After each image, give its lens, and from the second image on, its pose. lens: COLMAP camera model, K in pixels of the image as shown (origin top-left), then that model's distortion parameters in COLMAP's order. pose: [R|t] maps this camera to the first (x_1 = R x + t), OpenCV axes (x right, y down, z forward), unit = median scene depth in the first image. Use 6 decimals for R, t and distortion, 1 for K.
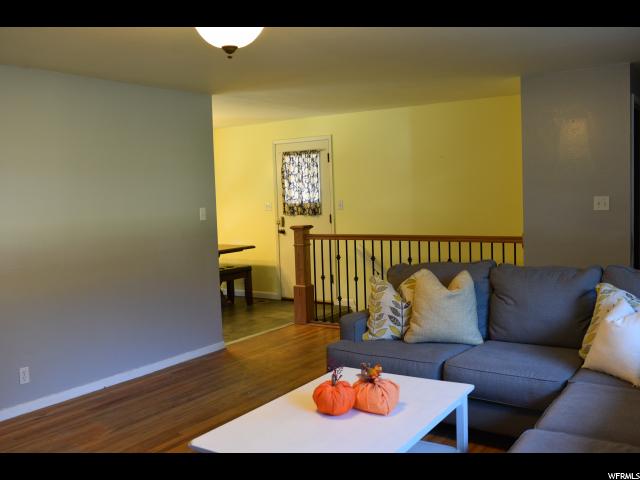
lens RADIAL K [[616.4, 0, 320.0], [0, 616.4, 240.0], [0, 0, 1]] dist [-0.110834, 0.123880]
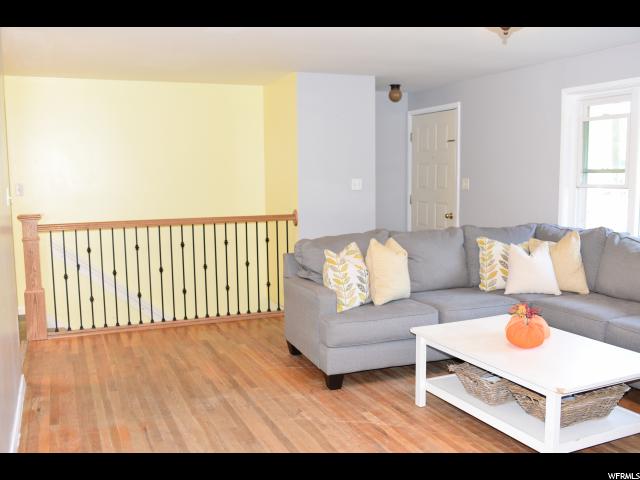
lens RADIAL K [[616.4, 0, 320.0], [0, 616.4, 240.0], [0, 0, 1]] dist [-0.110834, 0.123880]
pose [[0.541346, -0.066332, 0.838179, -0.683949], [0.059489, 0.997407, 0.040512, -0.001731], [-0.838693, 0.027931, 0.543888, 0.388361]]
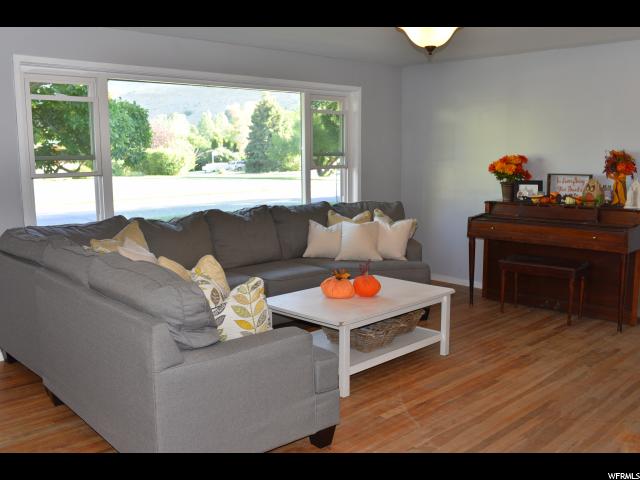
lens RADIAL K [[616.4, 0, 320.0], [0, 616.4, 240.0], [0, 0, 1]] dist [-0.110834, 0.123880]
pose [[-0.975829, 0.009698, 0.218321, -0.134883], [0.056770, 0.975967, 0.210393, -0.100075], [-0.211033, 0.217702, -0.952927, 1.364677]]
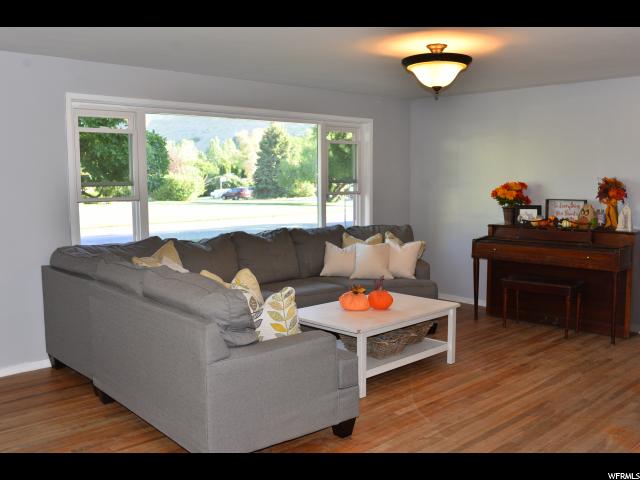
lens RADIAL K [[616.4, 0, 320.0], [0, 616.4, 240.0], [0, 0, 1]] dist [-0.110834, 0.123880]
pose [[-0.973421, 0.016907, 0.228399, -0.138204], [0.056645, 0.984060, 0.168574, -0.109830], [-0.221908, 0.177031, -0.958862, 1.461695]]
